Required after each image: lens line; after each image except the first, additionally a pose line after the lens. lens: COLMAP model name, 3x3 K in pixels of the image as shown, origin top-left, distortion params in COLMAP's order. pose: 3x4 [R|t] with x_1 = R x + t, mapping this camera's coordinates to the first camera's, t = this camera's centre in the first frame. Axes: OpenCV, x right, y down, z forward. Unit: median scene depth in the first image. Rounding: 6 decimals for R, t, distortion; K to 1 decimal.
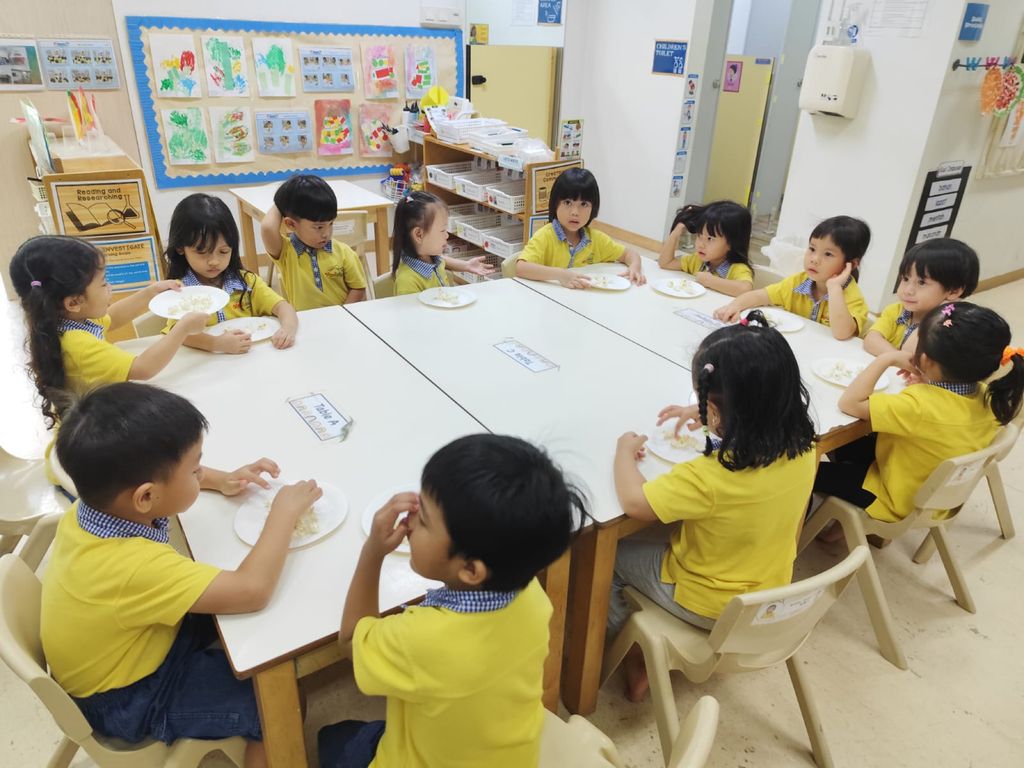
lens RADIAL K [[733.5, 0, 512.0], [0, 733.5, 384.0], [0, 0, 1]] dist [0.087516, -0.087383]
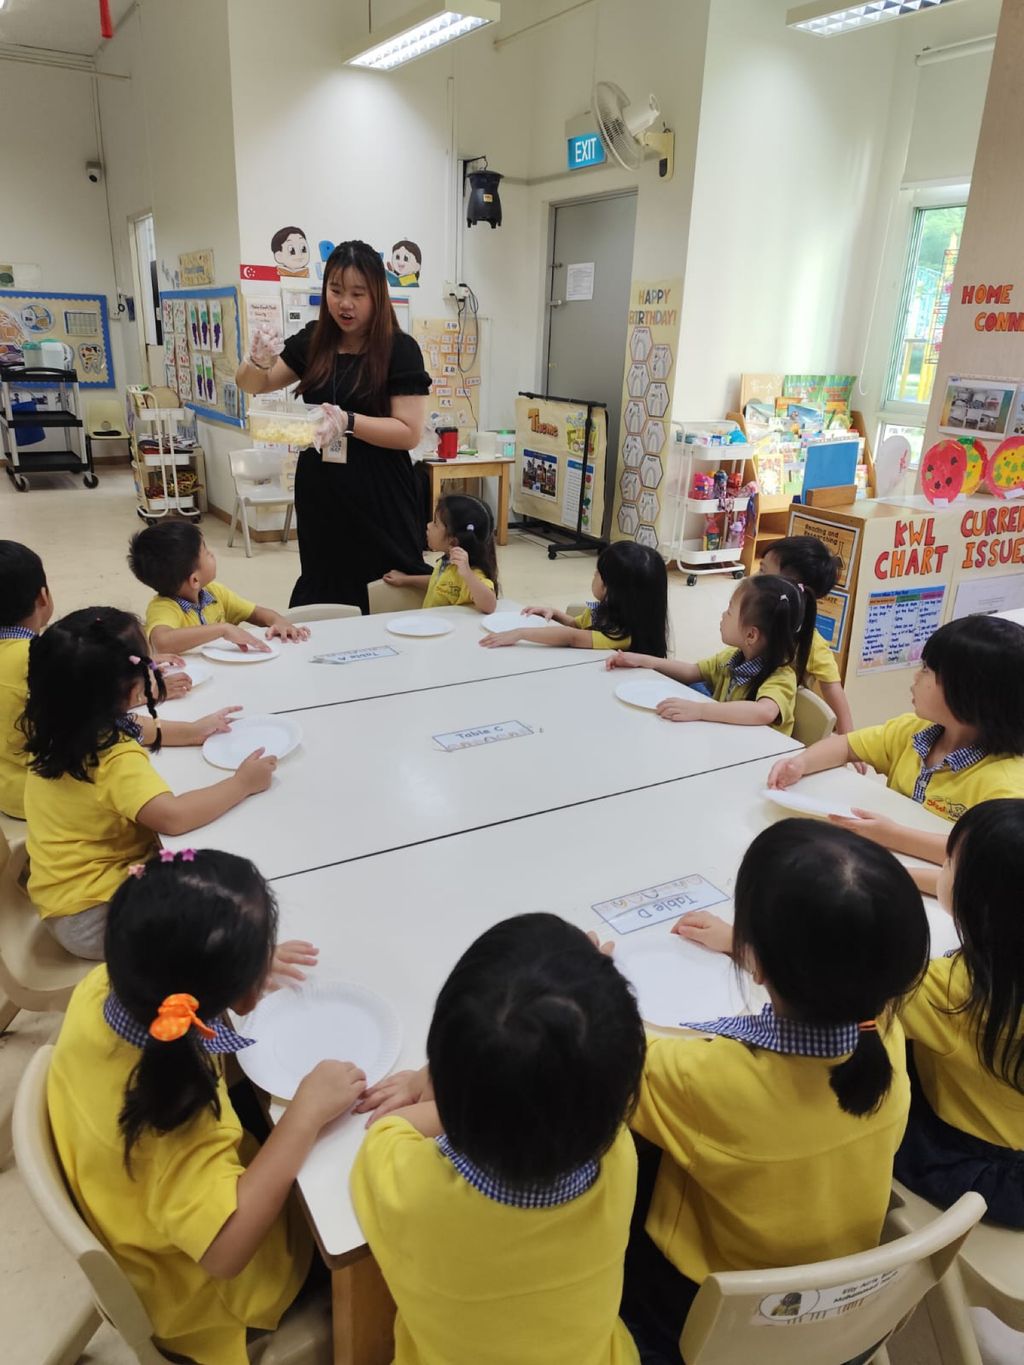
lens RADIAL K [[977.8, 0, 512.0], [0, 977.8, 682.5], [0, 0, 1]] dist [0.087516, -0.087383]
pose [[-0.082658, 0.291801, -0.952901, 0.646273], [-0.472197, 0.830560, 0.295298, -0.267017], [0.877609, 0.474365, 0.069135, 0.641394]]
